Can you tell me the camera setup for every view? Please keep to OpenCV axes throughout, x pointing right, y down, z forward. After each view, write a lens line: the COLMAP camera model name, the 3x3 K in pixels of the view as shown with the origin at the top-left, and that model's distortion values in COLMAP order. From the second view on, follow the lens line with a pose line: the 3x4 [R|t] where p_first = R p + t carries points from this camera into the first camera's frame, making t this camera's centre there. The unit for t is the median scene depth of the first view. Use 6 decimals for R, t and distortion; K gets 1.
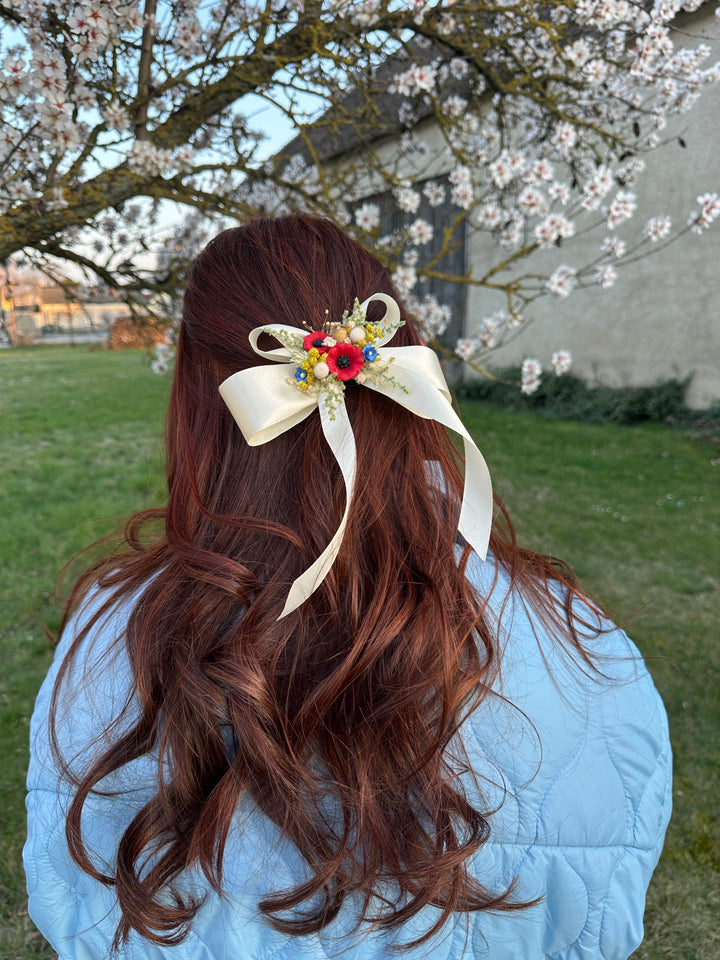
lens RADIAL K [[703.2, 0, 368.2], [0, 703.2, 480.2], [0, 0, 1]] dist [-0.033090, 0.005060]
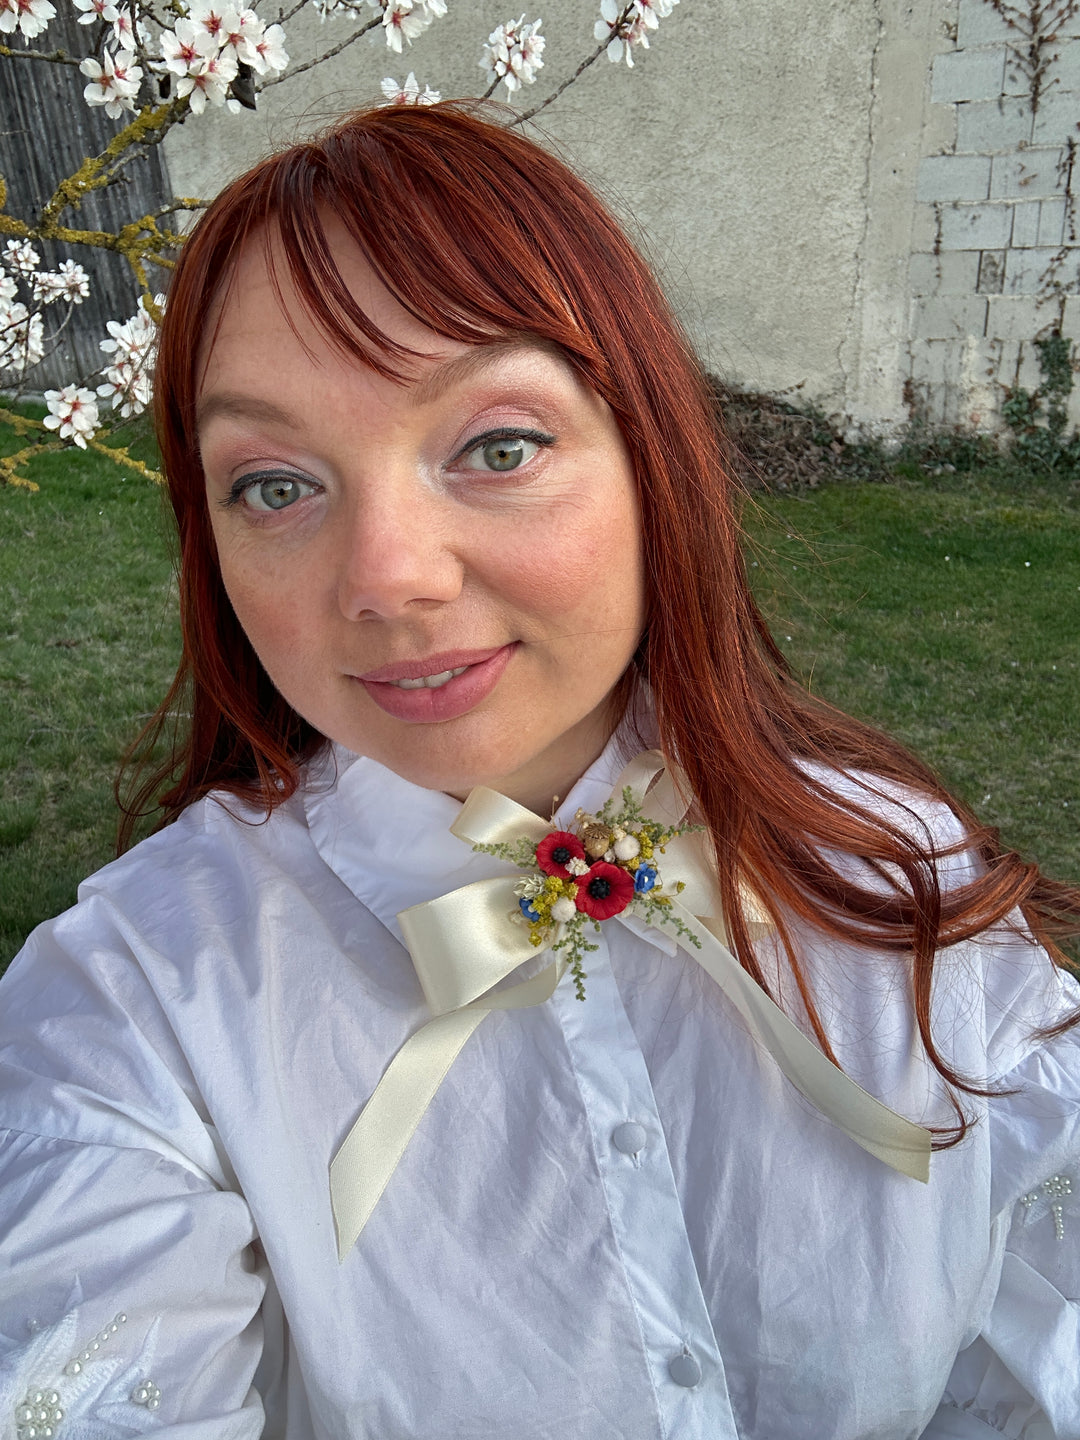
lens RADIAL K [[1054.8, 0, 516.0], [0, 1054.8, 695.4], [0, 0, 1]] dist [-0.033090, 0.005060]
pose [[0.915345, -0.193980, 0.352869, 0.145516], [0.129443, 0.971554, 0.198310, -0.132359], [-0.381299, -0.135845, 0.914416, 0.423291]]
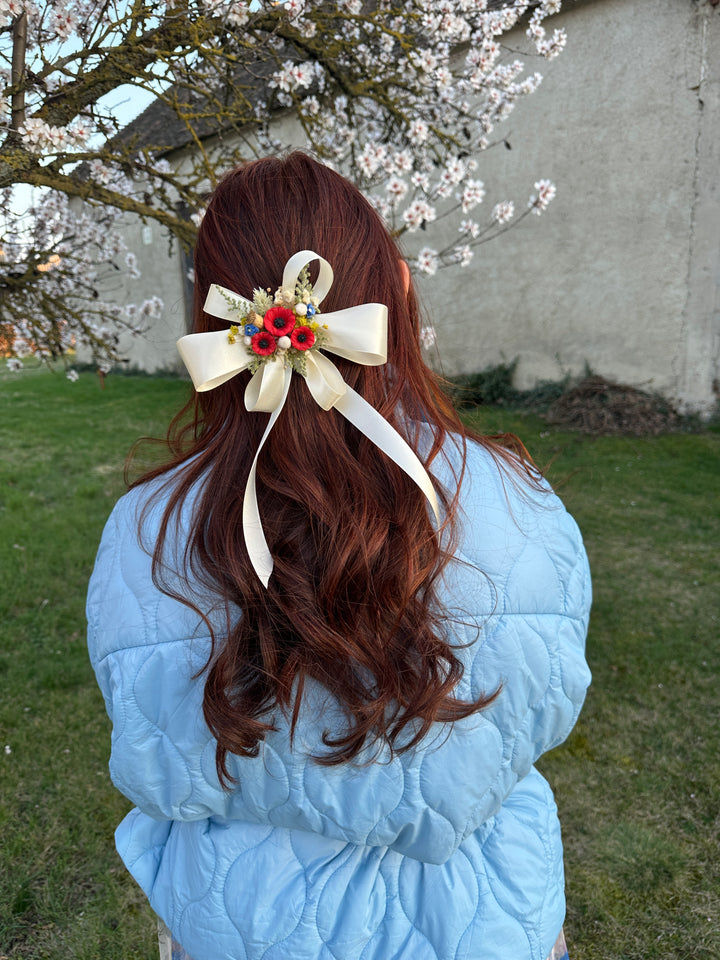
lens RADIAL K [[703.2, 0, 356.9], [0, 703.2, 480.3], [0, 0, 1]] dist [-0.033090, 0.005060]
pose [[0.974051, -0.073067, 0.214211, -0.096056], [0.075115, 0.997174, -0.001425, 0.059913], [-0.213501, 0.017479, 0.976786, -0.073841]]
